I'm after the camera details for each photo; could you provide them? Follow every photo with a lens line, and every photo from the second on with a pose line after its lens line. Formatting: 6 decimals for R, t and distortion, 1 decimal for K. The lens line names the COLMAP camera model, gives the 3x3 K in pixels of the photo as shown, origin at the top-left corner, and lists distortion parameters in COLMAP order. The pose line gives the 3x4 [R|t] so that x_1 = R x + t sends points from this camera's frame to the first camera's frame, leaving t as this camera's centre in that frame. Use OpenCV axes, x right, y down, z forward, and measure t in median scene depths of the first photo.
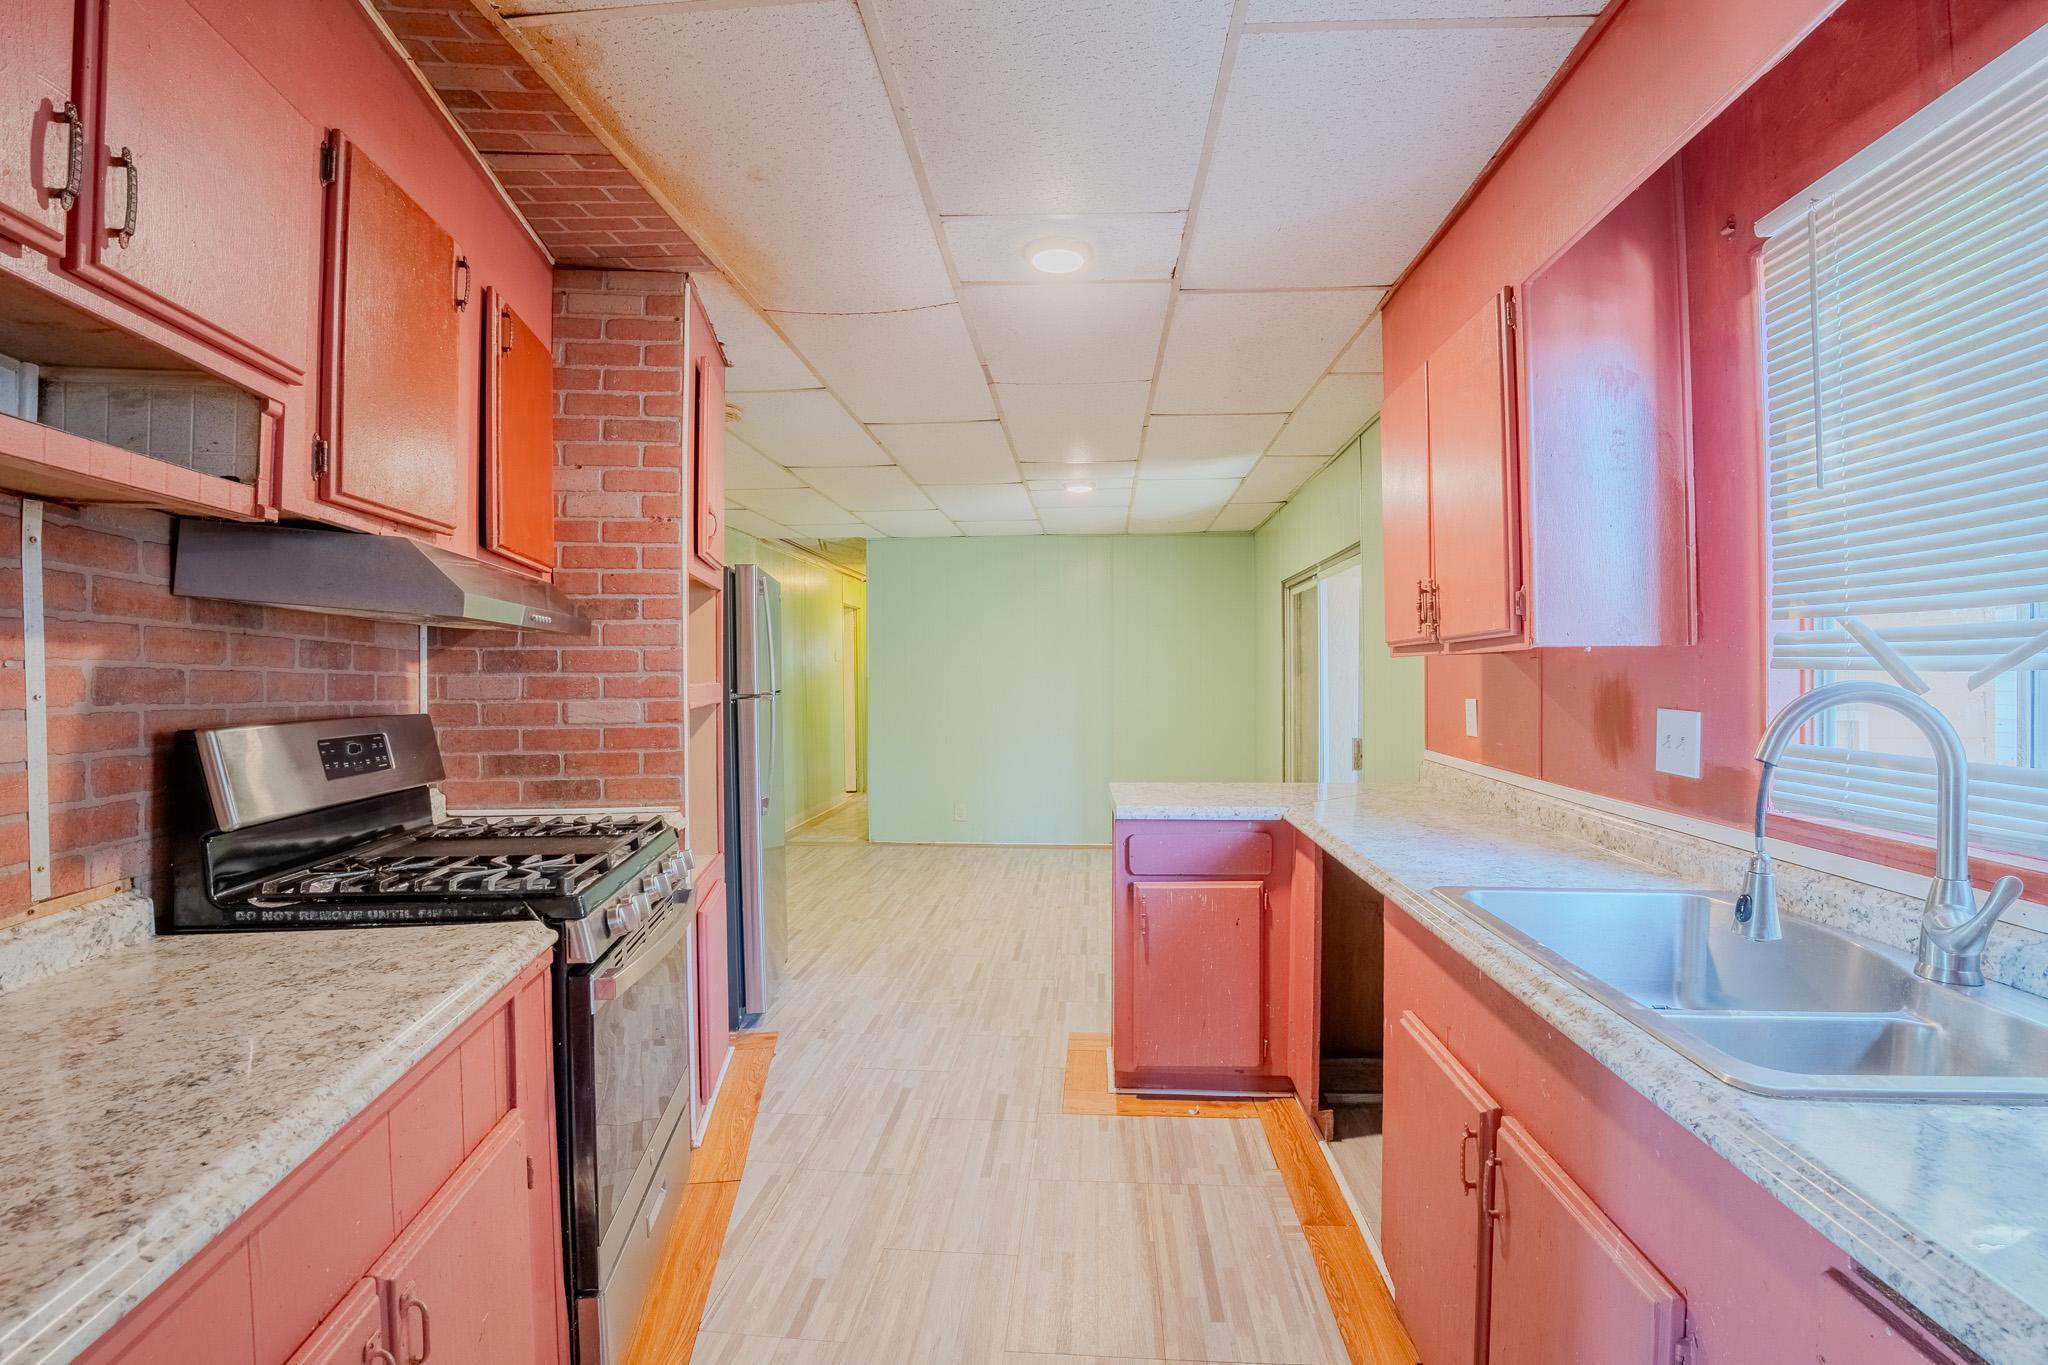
lens RADIAL K [[902.8, 0, 1026.1], [0, 902.8, 679.3], [0, 0, 1]] dist [-0.069192, 0.014381]
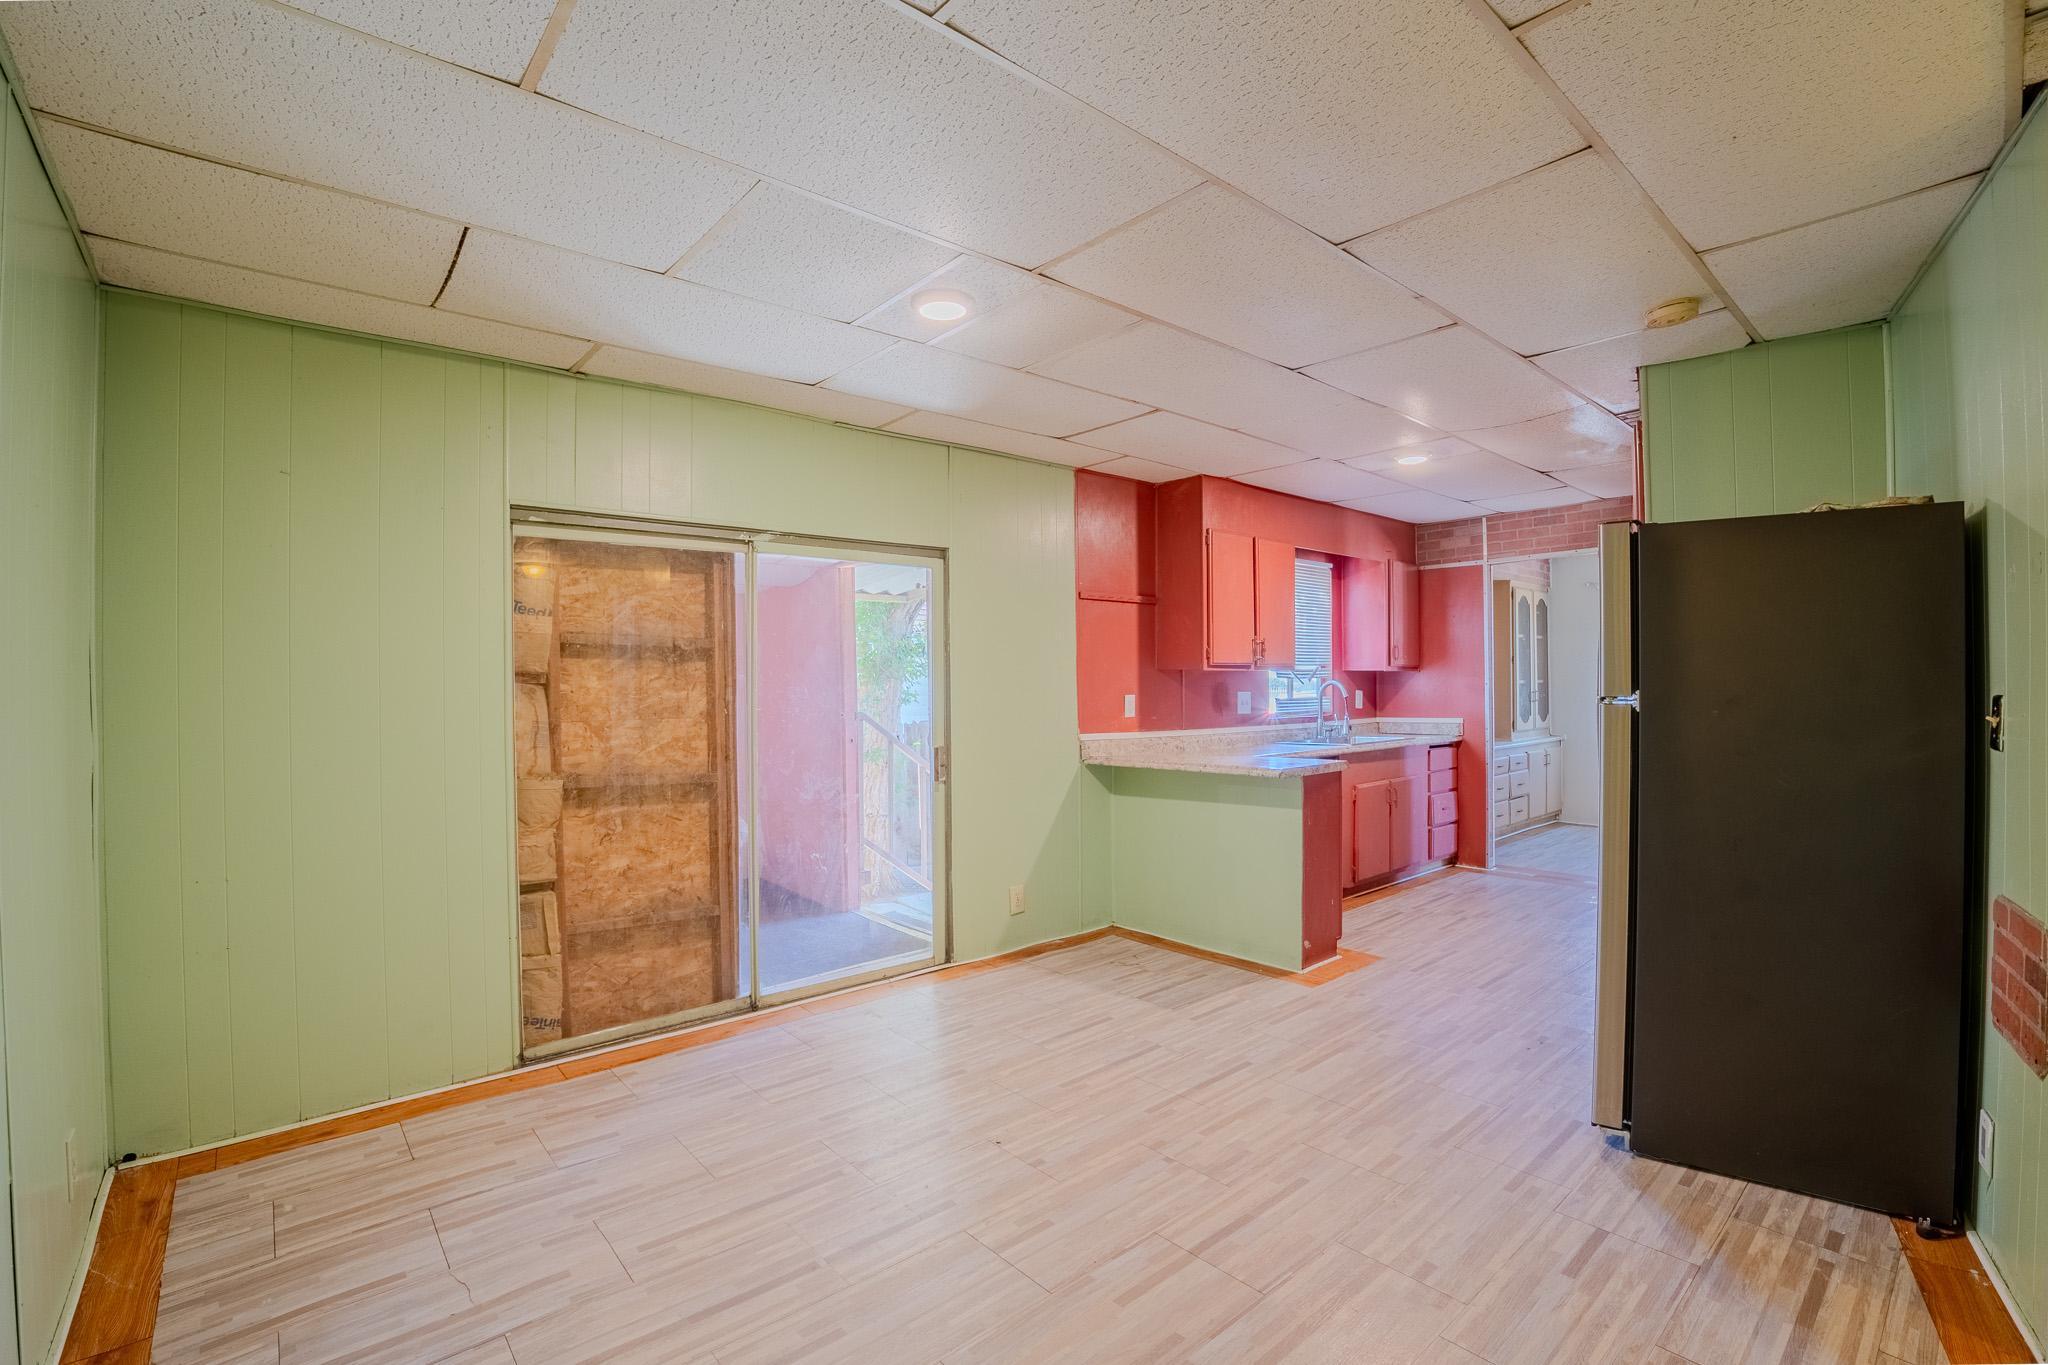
lens RADIAL K [[917.5, 0, 1024.5], [0, 917.5, 678.1], [0, 0, 1]] dist [-0.080372, 0.019086]
pose [[-0.709211, 0.012677, 0.704882, -0.657973], [0.014044, 0.999894, -0.003852, -0.007376], [-0.704856, 0.007168, -0.709314, 2.672728]]
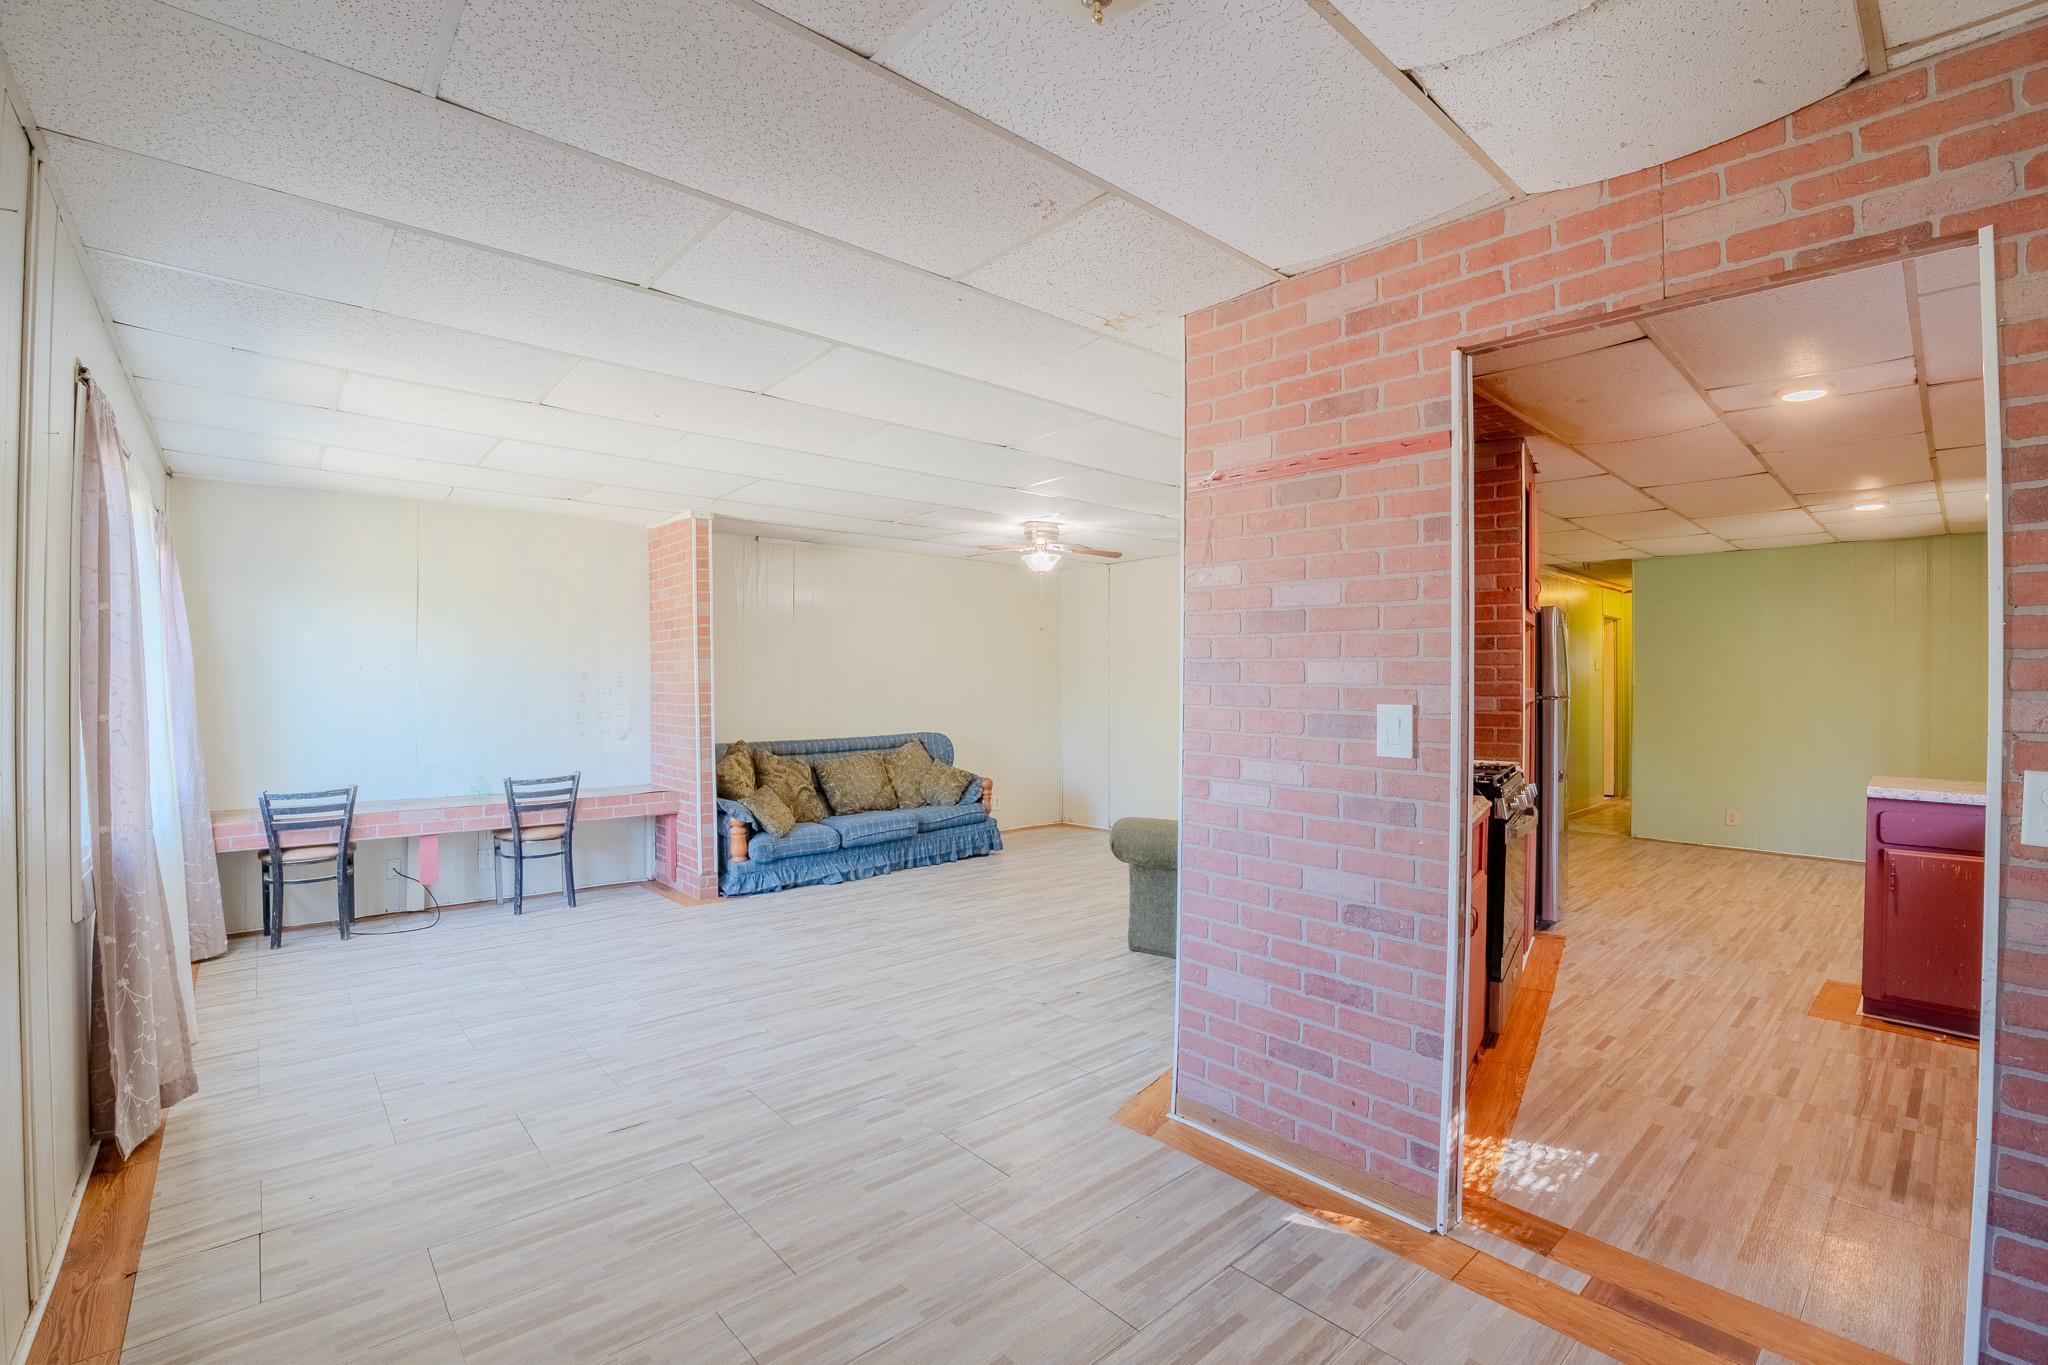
lens RADIAL K [[902.8, 0, 1026.1], [0, 902.8, 679.3], [0, 0, 1]] dist [-0.069192, 0.014381]
pose [[0.721042, 0.007711, -0.692848, 0.082057], [-0.012781, 0.999916, -0.002173, 0.003987], [0.692773, 0.010422, 0.721080, -0.769977]]
